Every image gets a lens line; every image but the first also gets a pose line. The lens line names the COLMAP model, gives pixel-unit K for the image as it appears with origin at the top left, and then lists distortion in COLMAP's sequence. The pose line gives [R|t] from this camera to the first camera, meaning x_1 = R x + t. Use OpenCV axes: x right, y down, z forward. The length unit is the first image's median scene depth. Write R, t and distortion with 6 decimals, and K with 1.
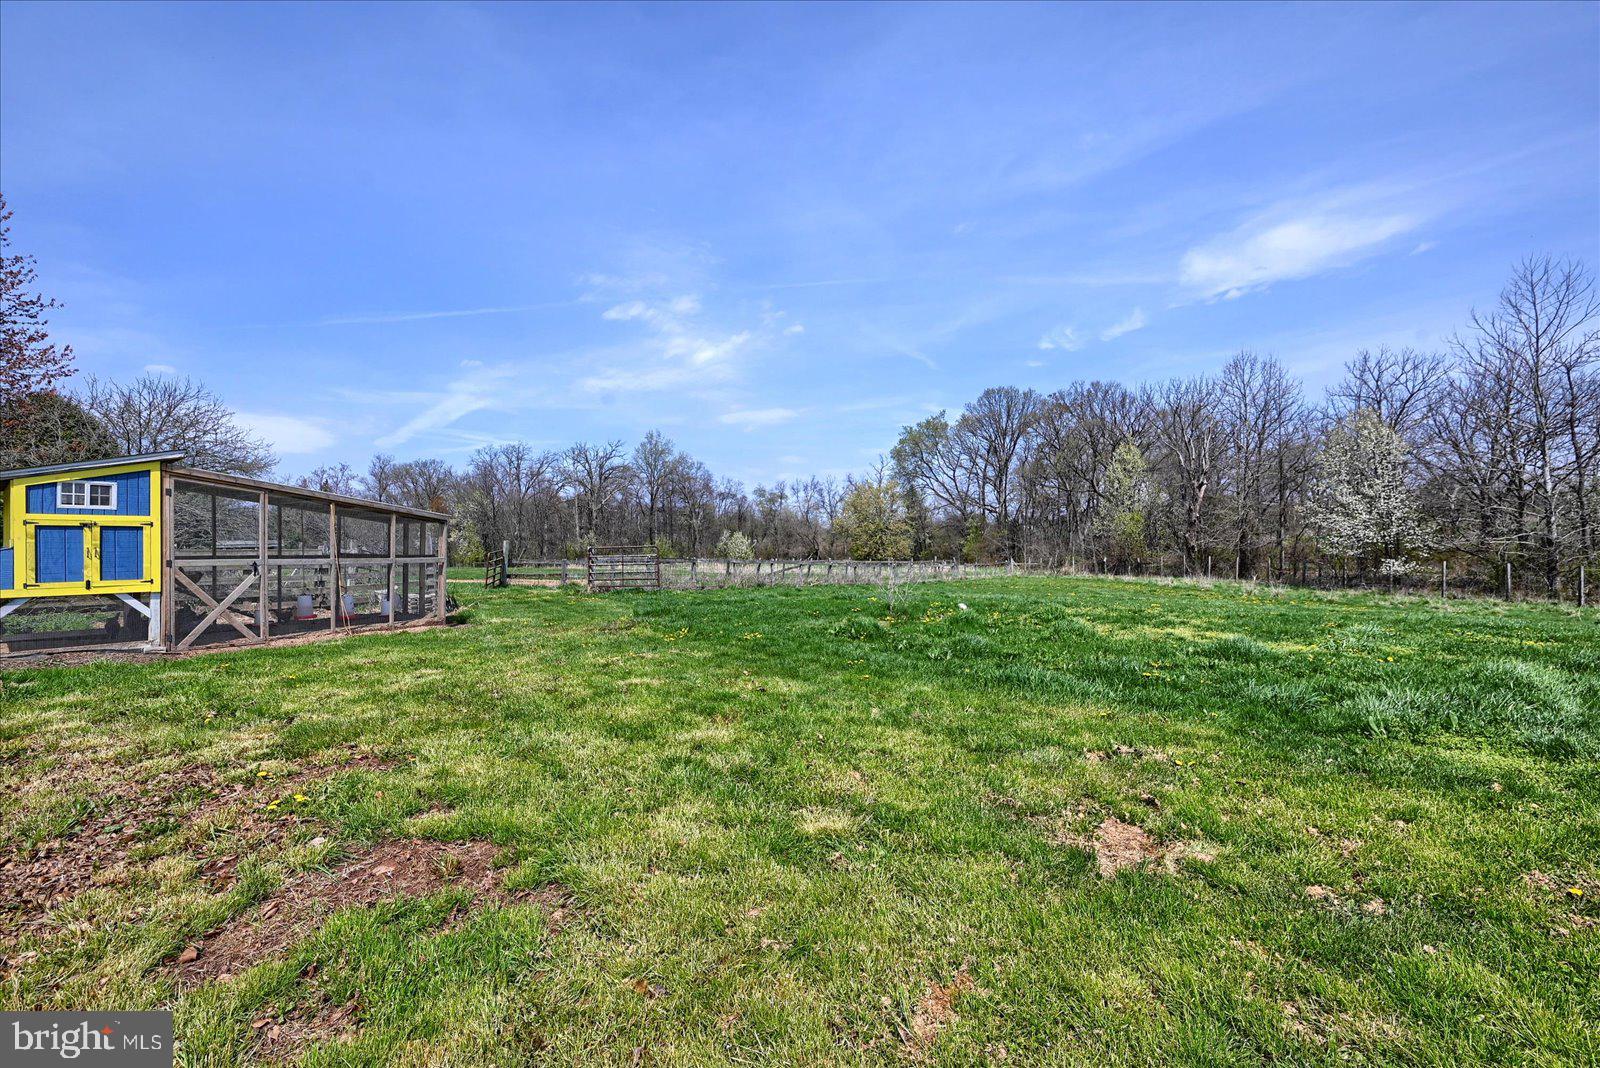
lens RADIAL K [[630.7, 0, 786.6], [0, 630.7, 546.9], [0, 0, 1]] dist [0.002437, -0.001058]
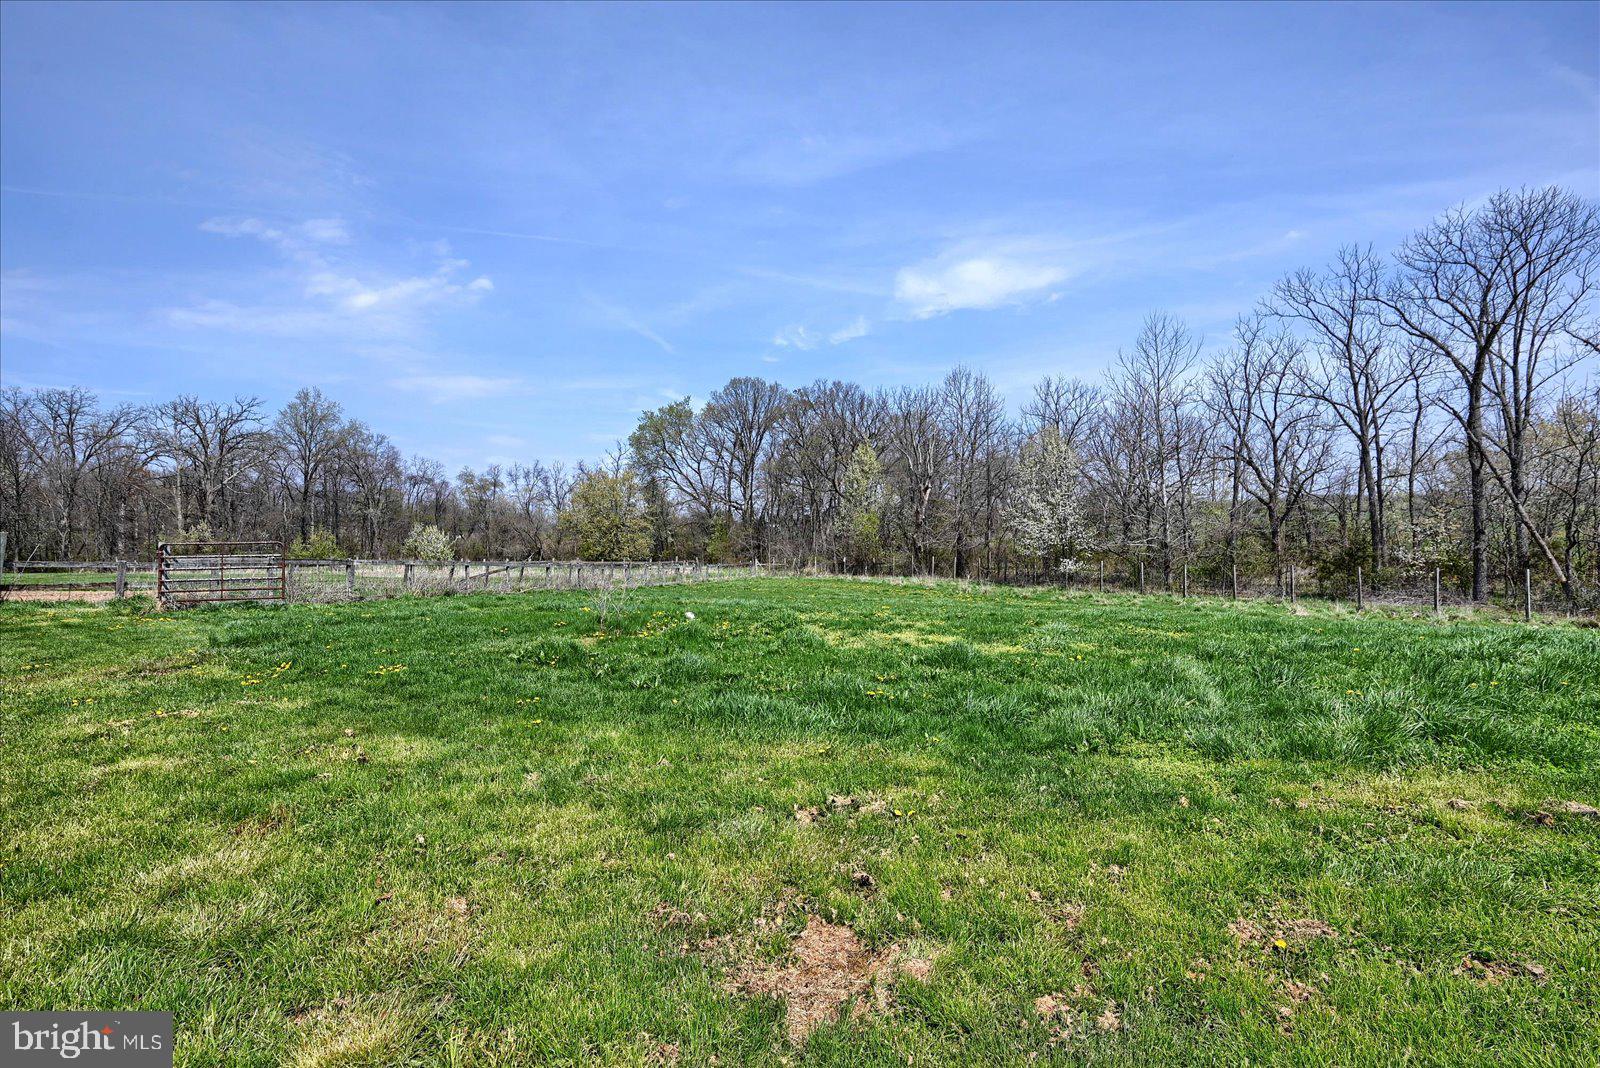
lens RADIAL K [[694.2, 0, 803.2], [0, 694.2, 537.1], [0, 0, 1]] dist [-0.001267, -0.000057]
pose [[0.919005, 0.011105, 0.394089, 0.019755], [-0.006190, 0.999886, -0.013742, -0.000196], [-0.394197, 0.010190, 0.918970, 0.028833]]
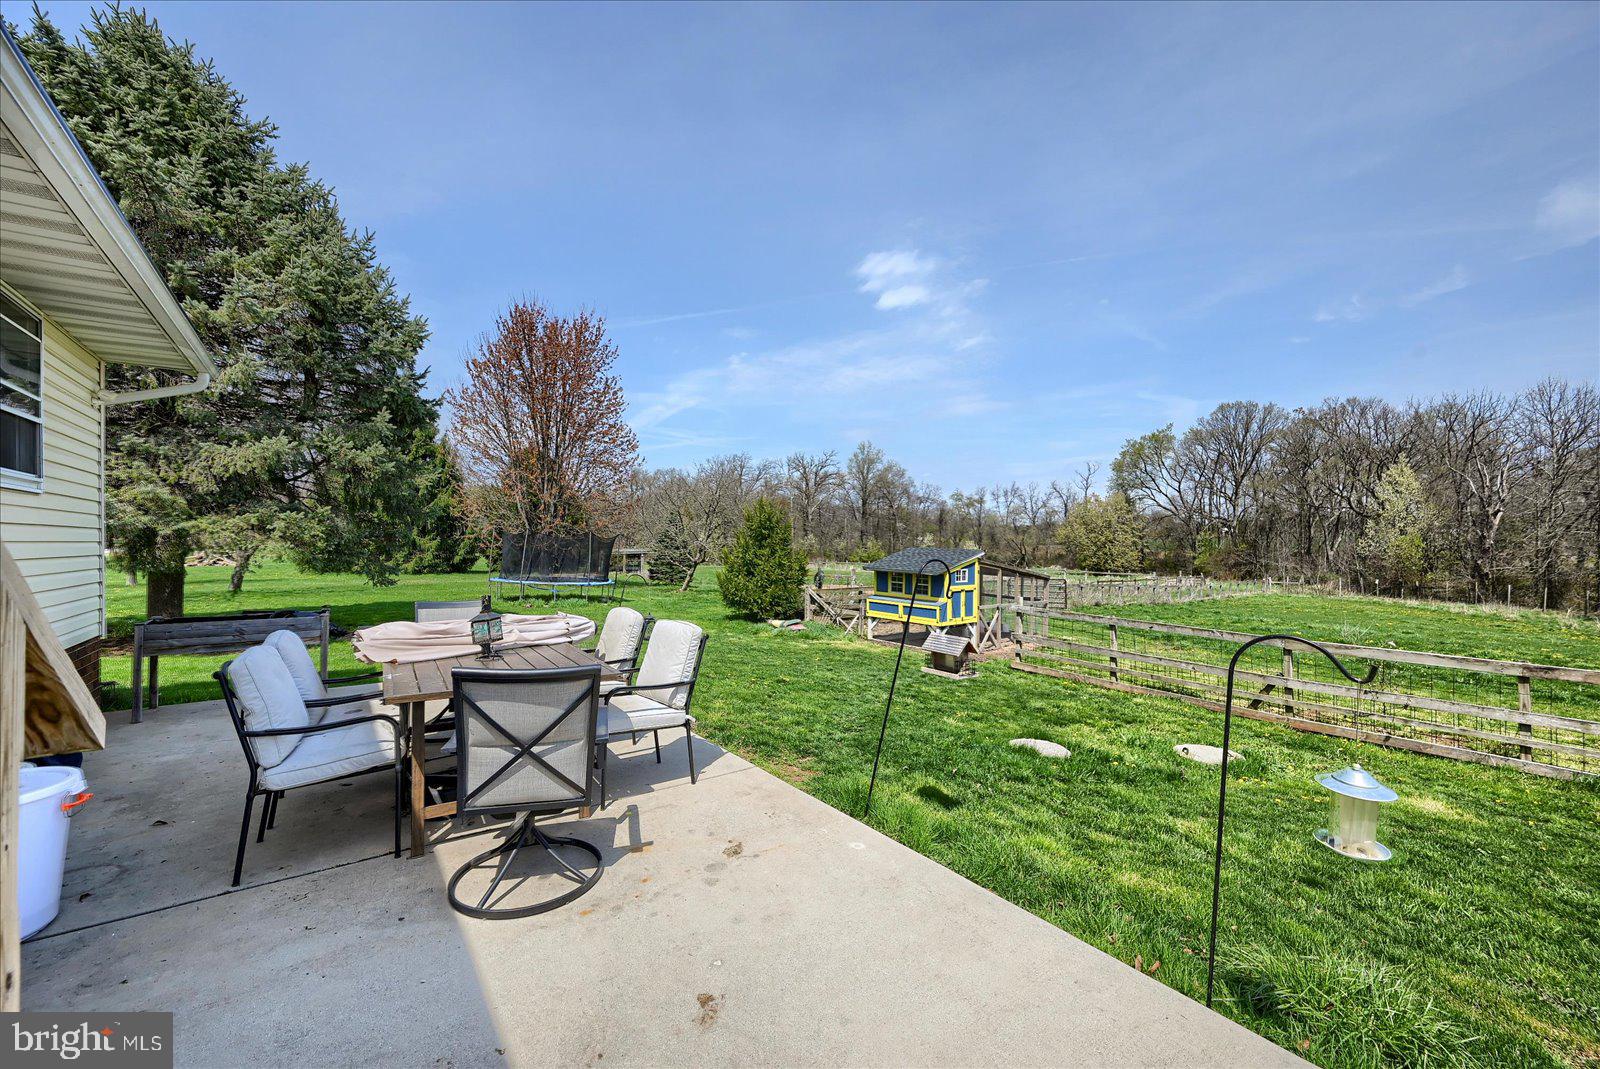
lens RADIAL K [[625.2, 0, 803.5], [0, 625.2, 529.9], [0, 0, 1]] dist [0.001506, -0.000020]
pose [[0.977262, 0.016005, -0.211431, -0.283244], [-0.019428, 0.999711, -0.014126, -0.047218], [0.211143, 0.017912, 0.977291, -0.277243]]
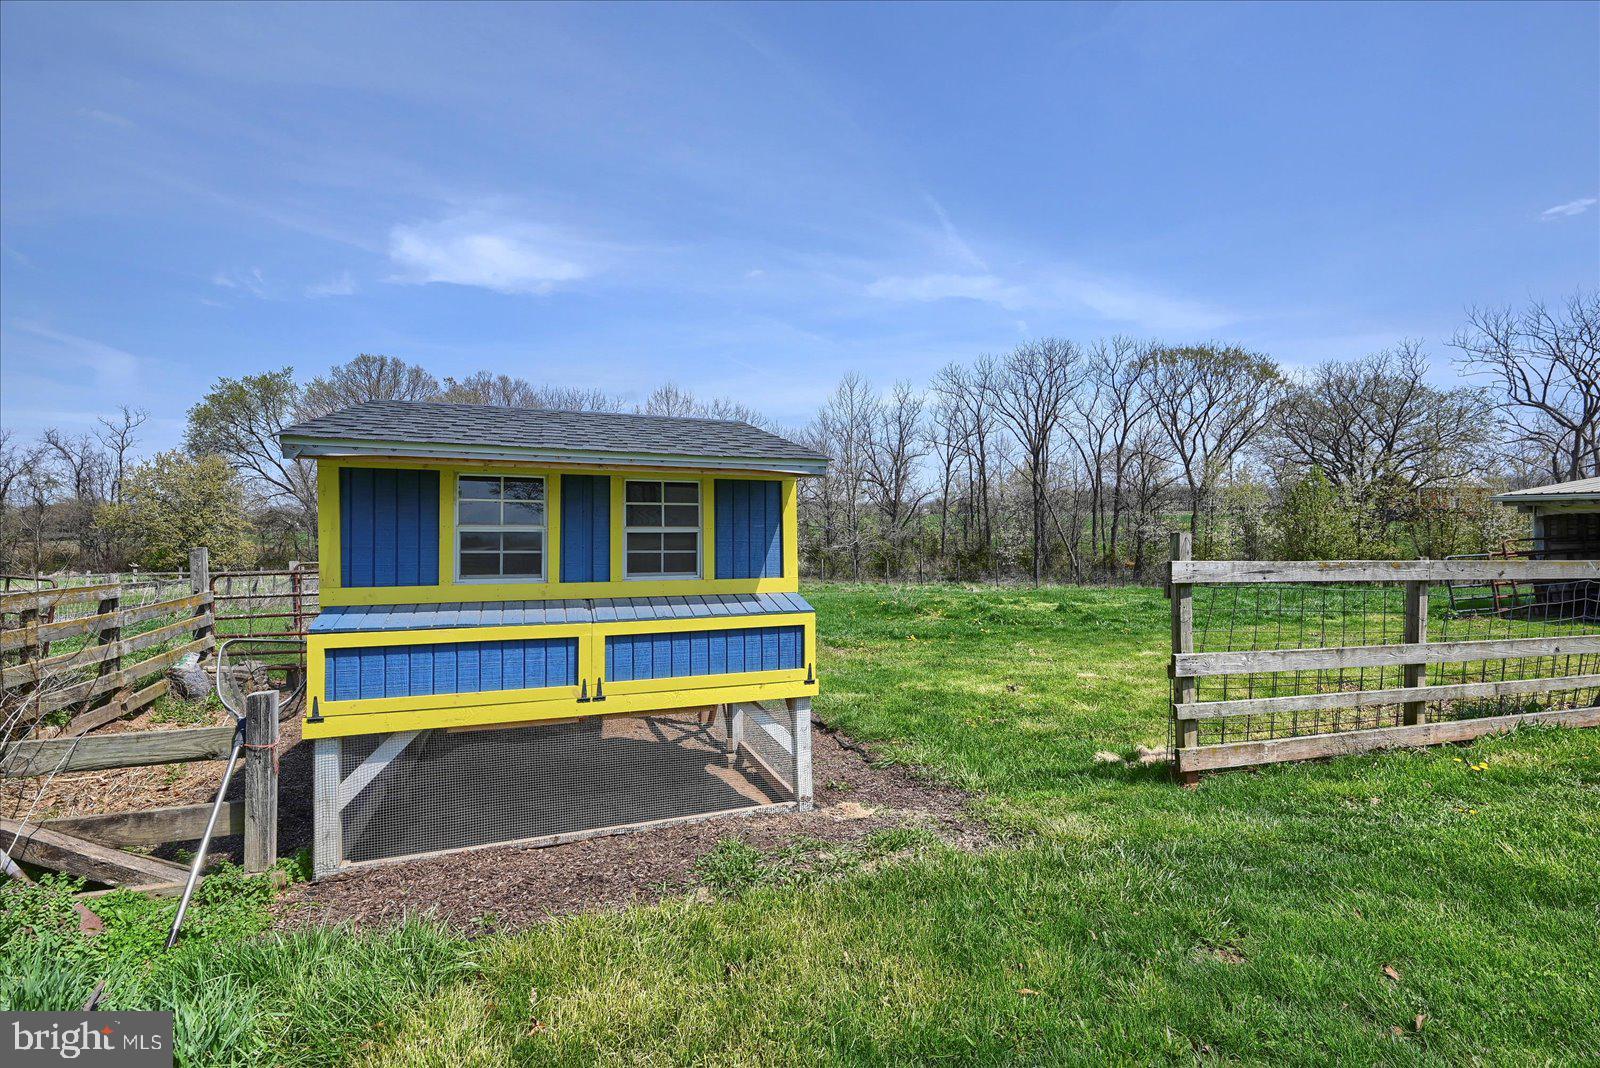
lens RADIAL K [[708.0, 0, 775.6], [0, 708.0, 528.5], [0, 0, 1]] dist [0.001319, 0.000014]
pose [[0.528858, 0.013266, 0.848606, -0.394495], [0.007110, 0.999773, -0.020060, -0.009006], [-0.848680, 0.016643, 0.528644, 0.157259]]
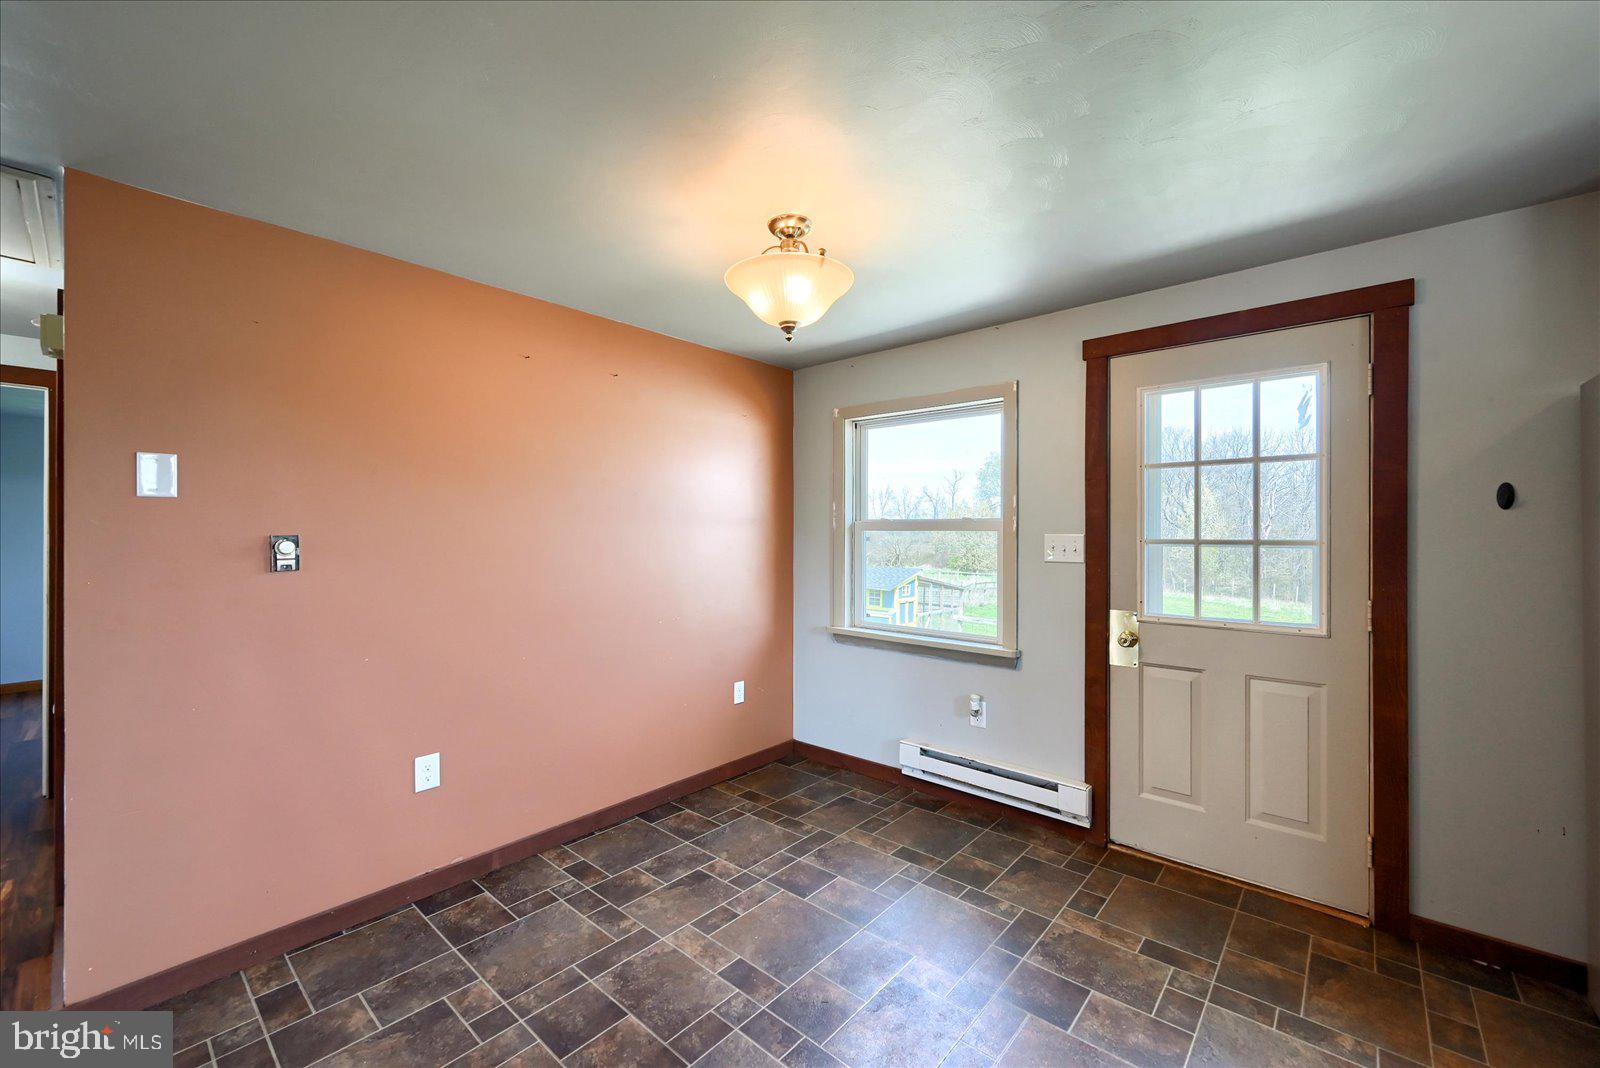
lens RADIAL K [[625.2, 0, 790.2], [0, 625.2, 531.3], [0, 0, 1]] dist [0.001506, -0.000020]
pose [[0.999243, 0.023402, -0.031071, -0.364408], [-0.023715, 0.999671, -0.009754, -0.070896], [0.030832, 0.010484, 0.999470, -0.400119]]
